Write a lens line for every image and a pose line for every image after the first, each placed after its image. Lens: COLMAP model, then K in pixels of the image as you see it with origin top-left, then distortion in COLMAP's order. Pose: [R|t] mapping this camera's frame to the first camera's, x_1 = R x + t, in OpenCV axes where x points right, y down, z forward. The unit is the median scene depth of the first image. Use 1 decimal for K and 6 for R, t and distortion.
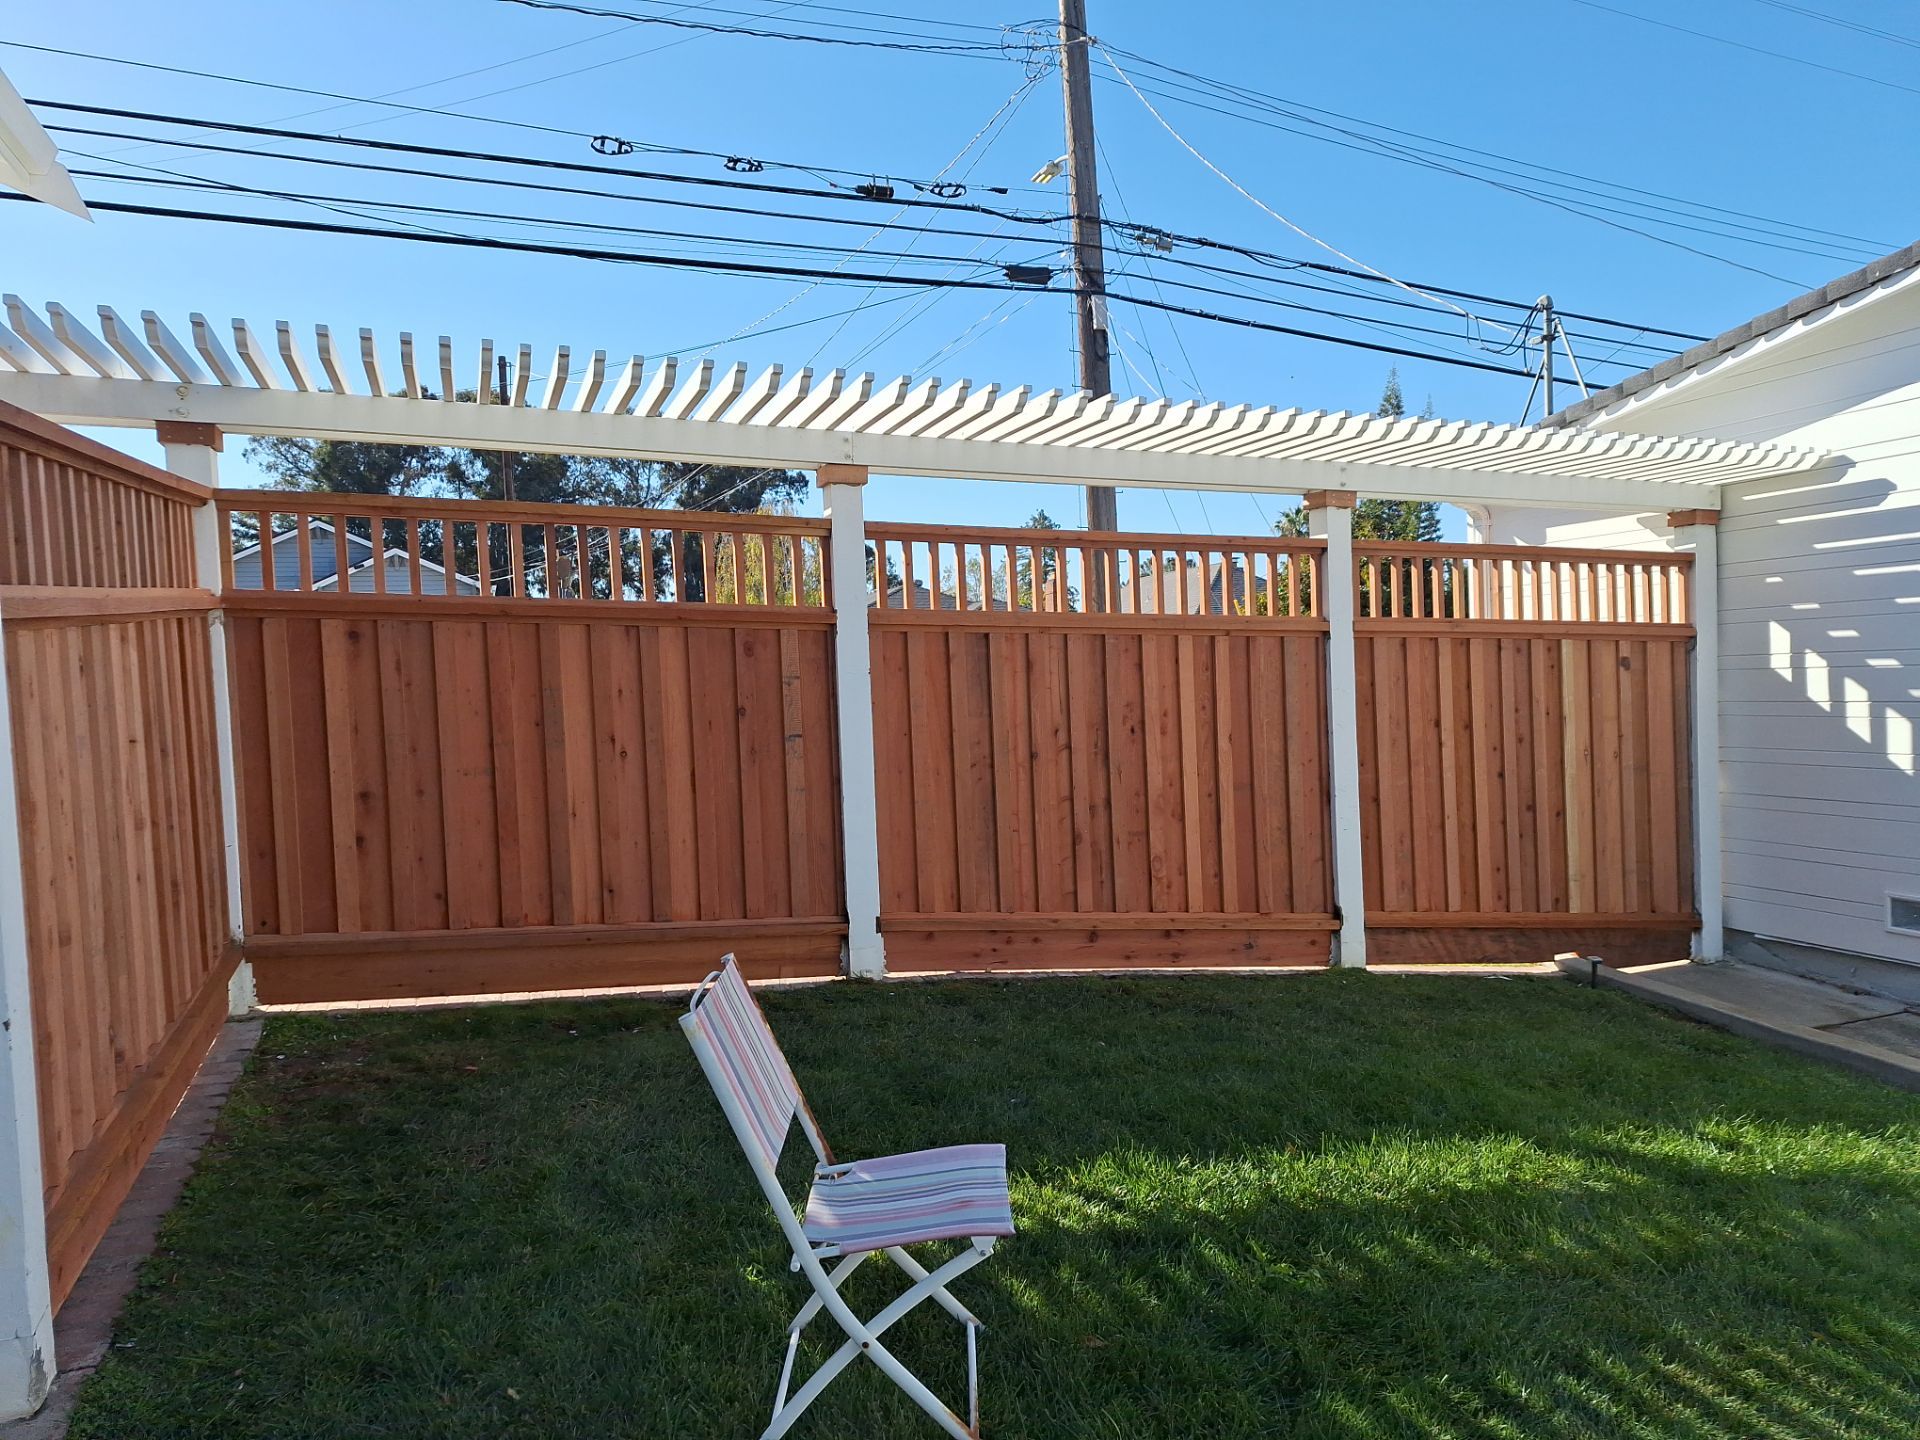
lens RADIAL K [[1312.9, 0, 924.8], [0, 1312.9, 718.5], [0, 0, 1]] dist [0.065674, -0.044746]
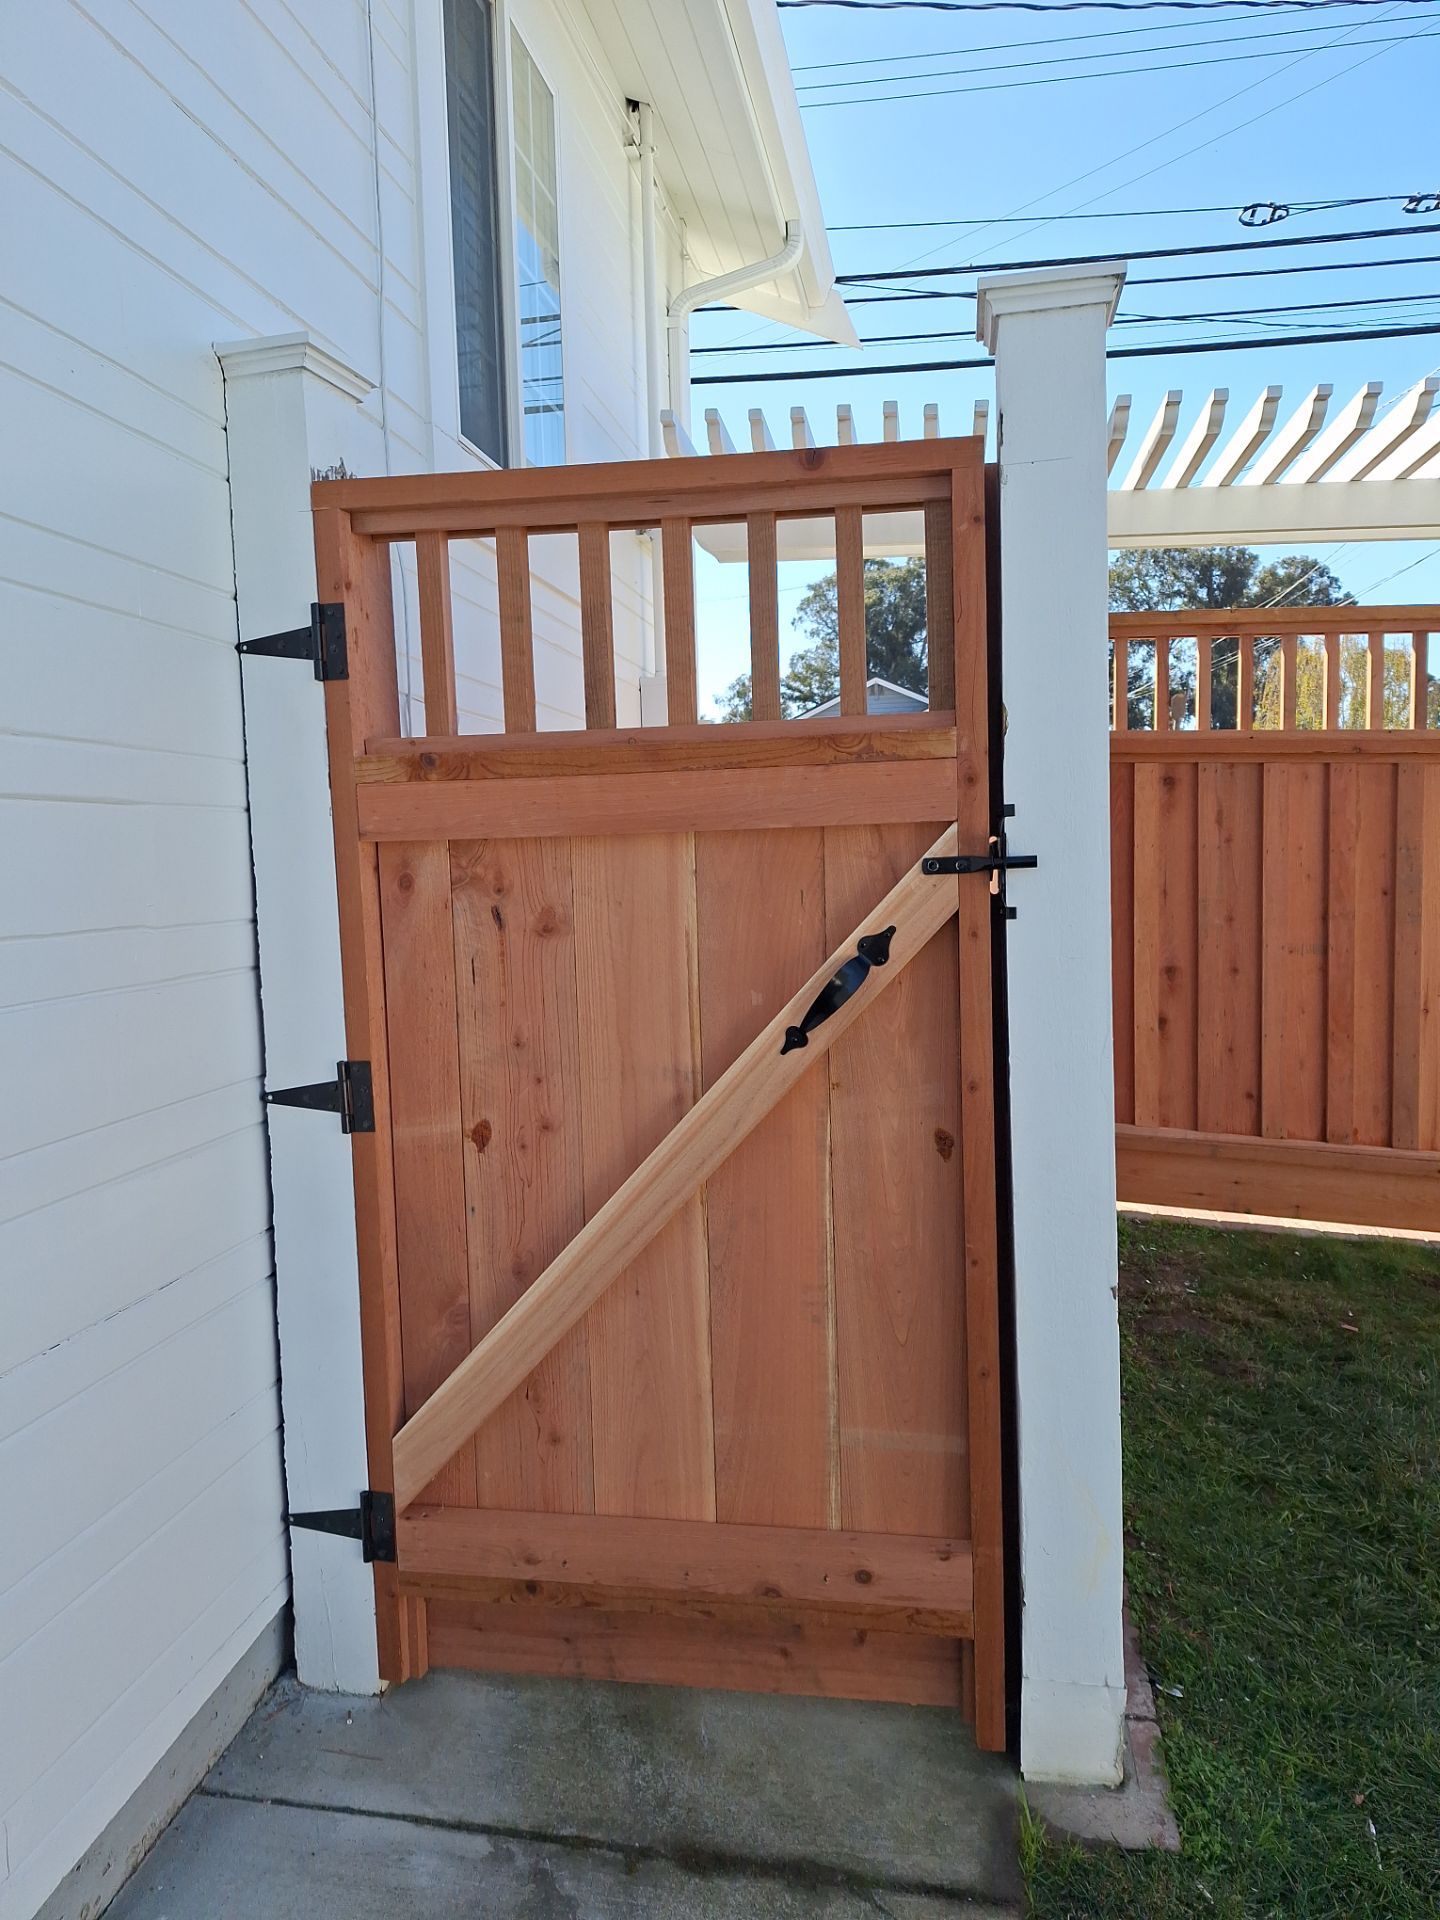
lens RADIAL K [[1312.9, 0, 702.2], [0, 1312.9, 958.1], [0, 0, 1]] dist [0.065674, -0.044746]
pose [[0.859791, 0.060810, -0.507012, -0.242457], [-0.026202, 0.996830, 0.075125, -0.005944], [0.509973, -0.051307, 0.858659, 0.110231]]
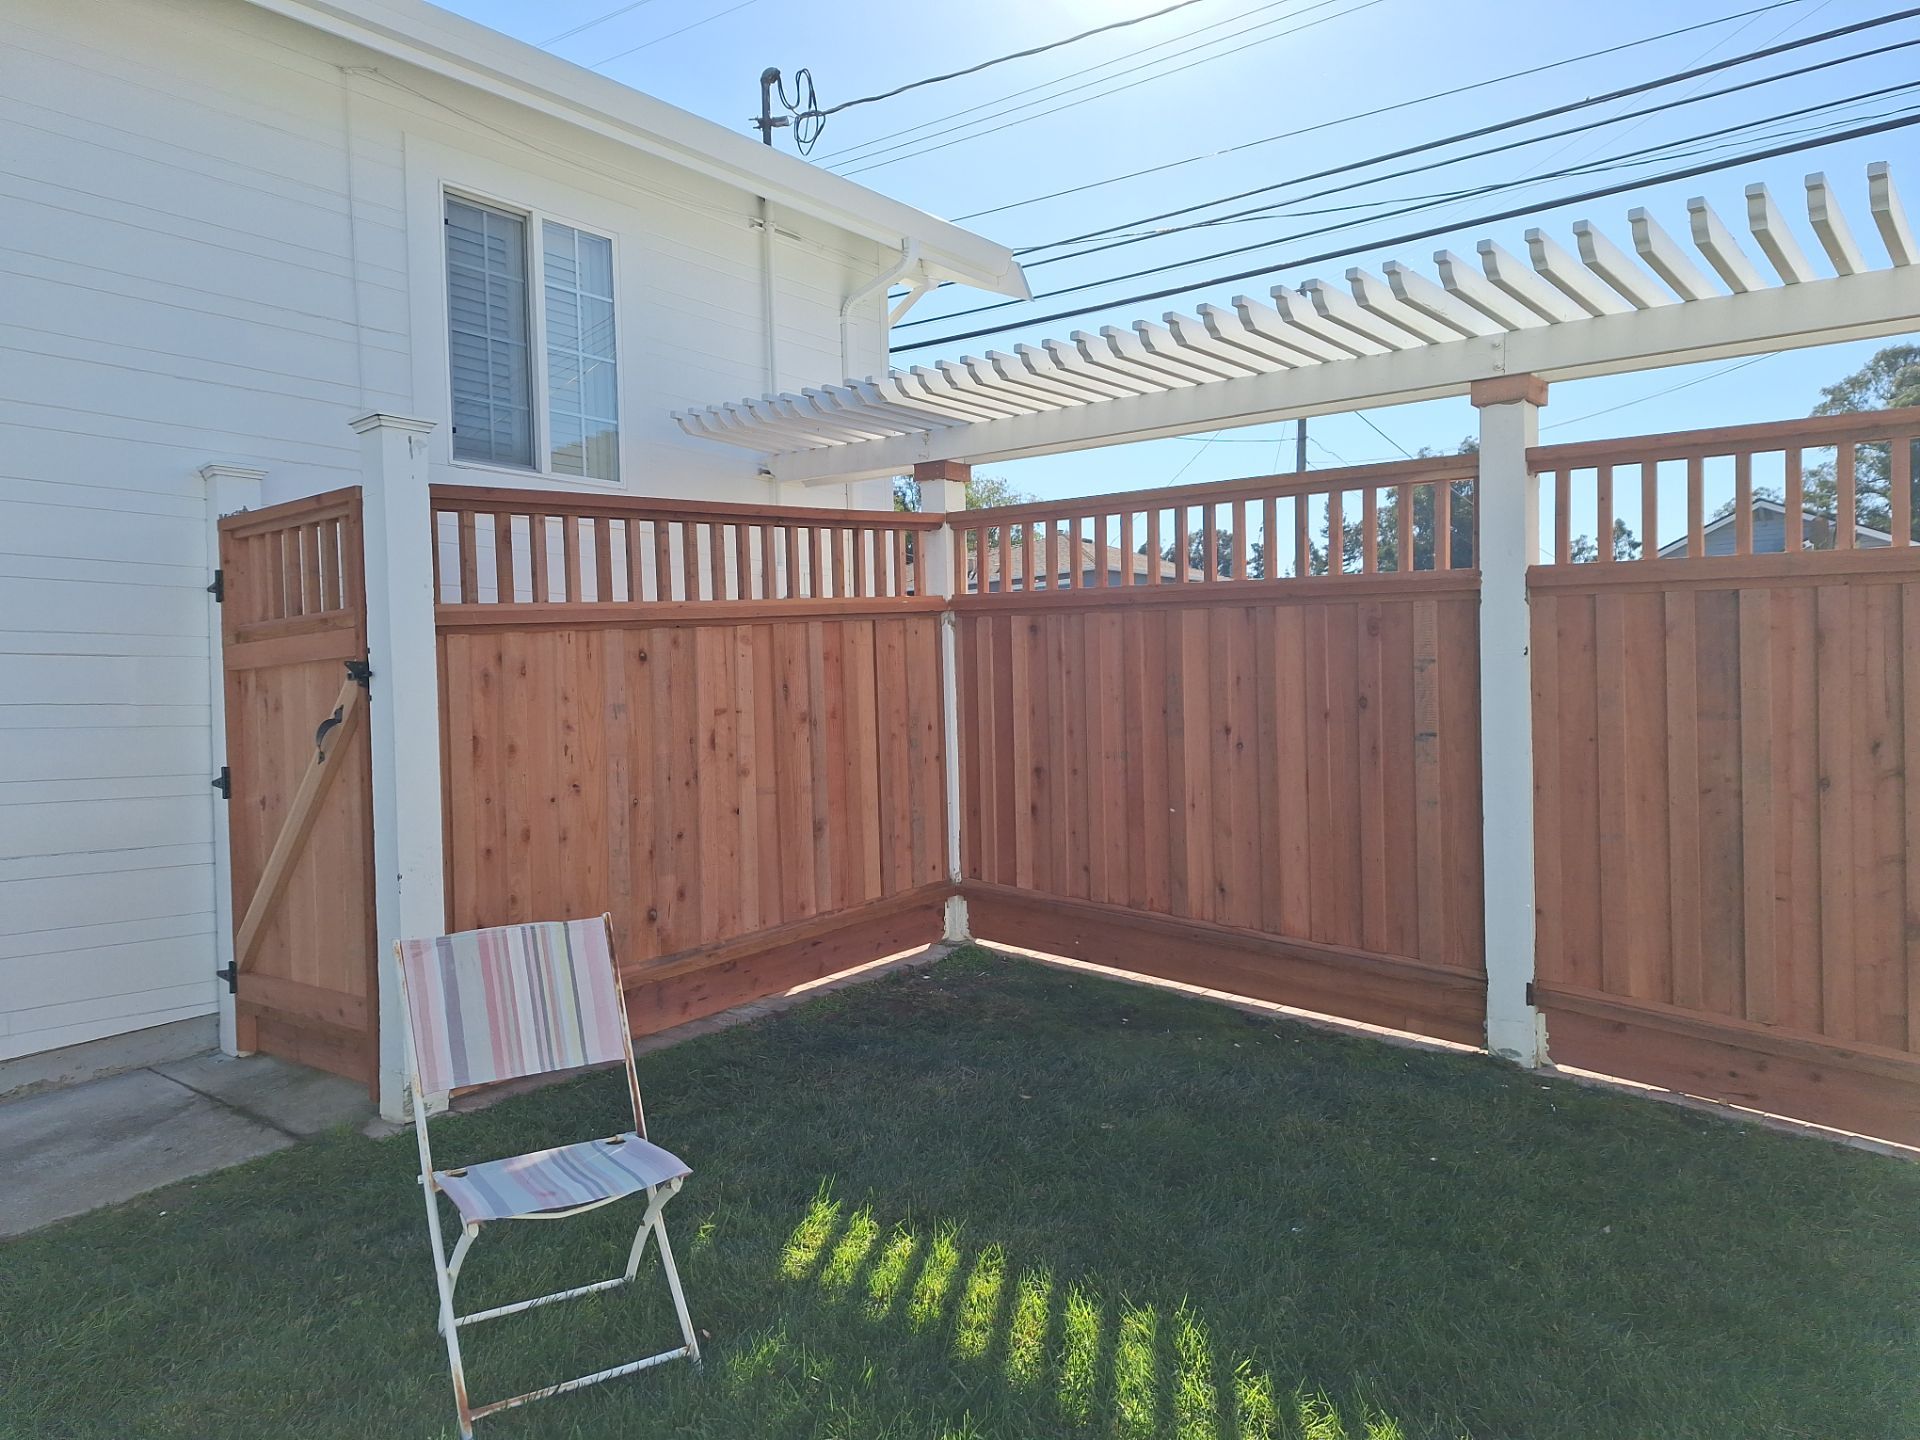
lens RADIAL K [[1312.9, 0, 965.3], [0, 1312.9, 734.8], [0, 0, 1]] dist [0.065674, -0.044746]
pose [[0.485256, 0.038415, -0.873528, 0.506421], [-0.024004, 0.999243, 0.030609, -0.004552], [0.874043, 0.006115, 0.485810, 0.392135]]
